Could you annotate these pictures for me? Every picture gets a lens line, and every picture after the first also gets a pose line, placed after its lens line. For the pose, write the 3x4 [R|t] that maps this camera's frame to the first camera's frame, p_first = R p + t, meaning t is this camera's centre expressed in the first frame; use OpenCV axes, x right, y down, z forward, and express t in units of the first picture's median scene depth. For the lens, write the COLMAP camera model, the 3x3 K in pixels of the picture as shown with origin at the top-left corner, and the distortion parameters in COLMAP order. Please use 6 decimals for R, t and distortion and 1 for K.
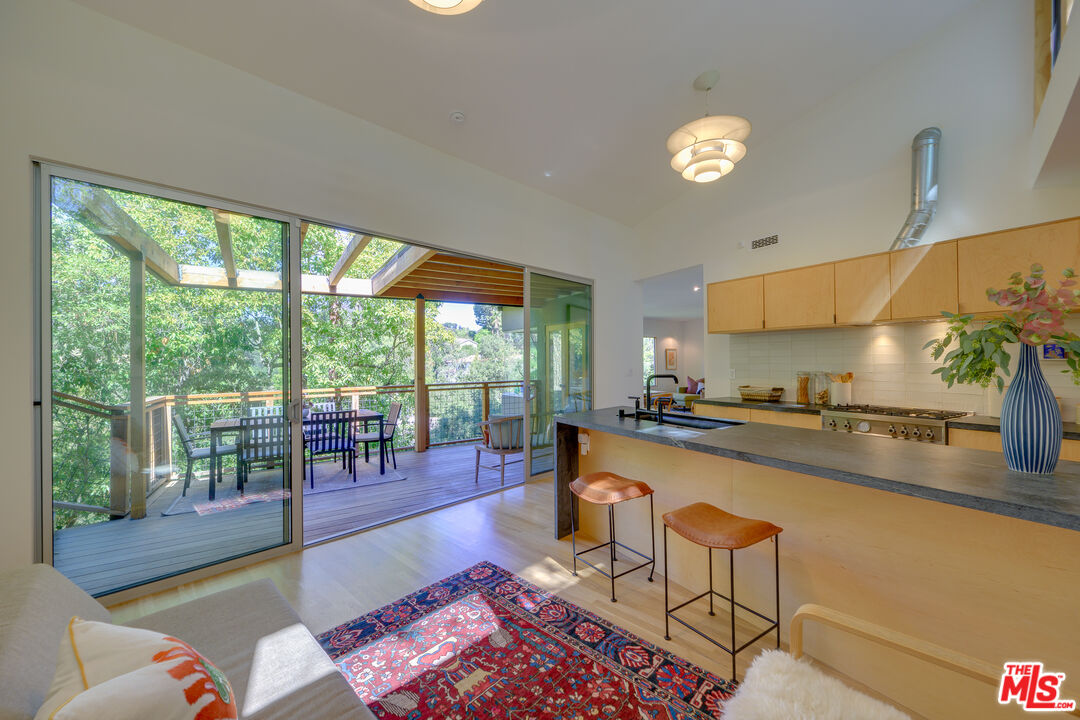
lens RADIAL K [[431.7, 0, 540.0], [0, 431.7, 360.0], [0, 0, 1]] dist [0.007003, -0.000226]
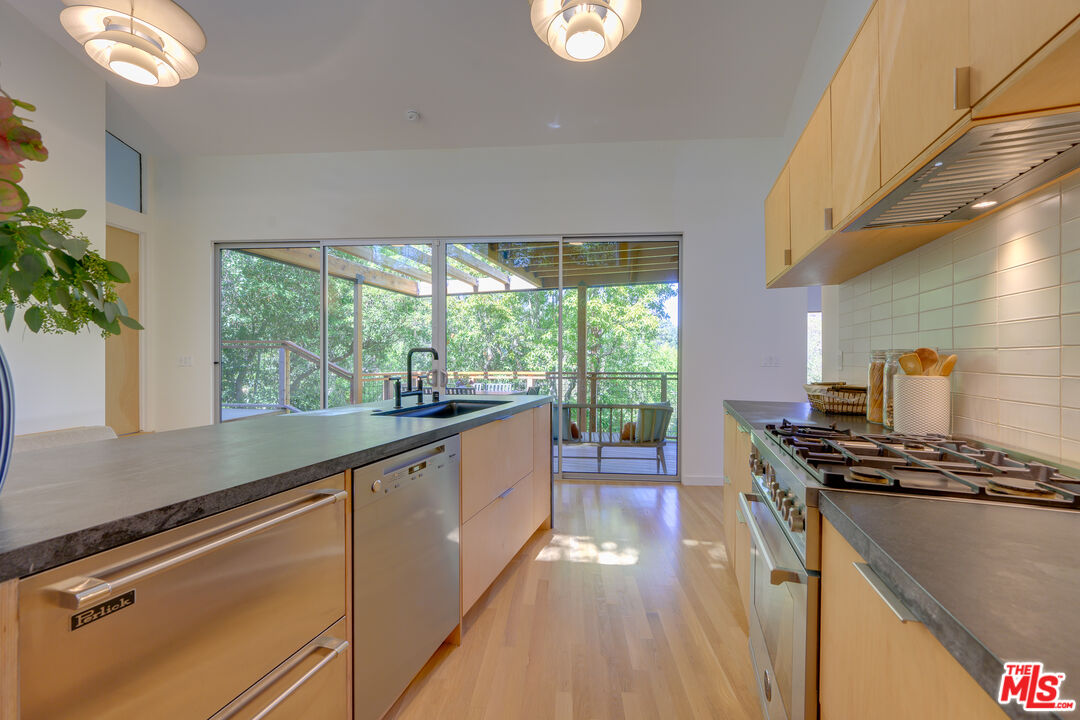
lens RADIAL K [[431.7, 0, 540.0], [0, 431.7, 360.0], [0, 0, 1]] dist [0.007003, -0.000226]
pose [[0.639804, 0.009914, -0.768474, 0.692068], [-0.000320, 0.999920, 0.012634, 0.029610], [0.768538, -0.007838, 0.639756, 0.435293]]
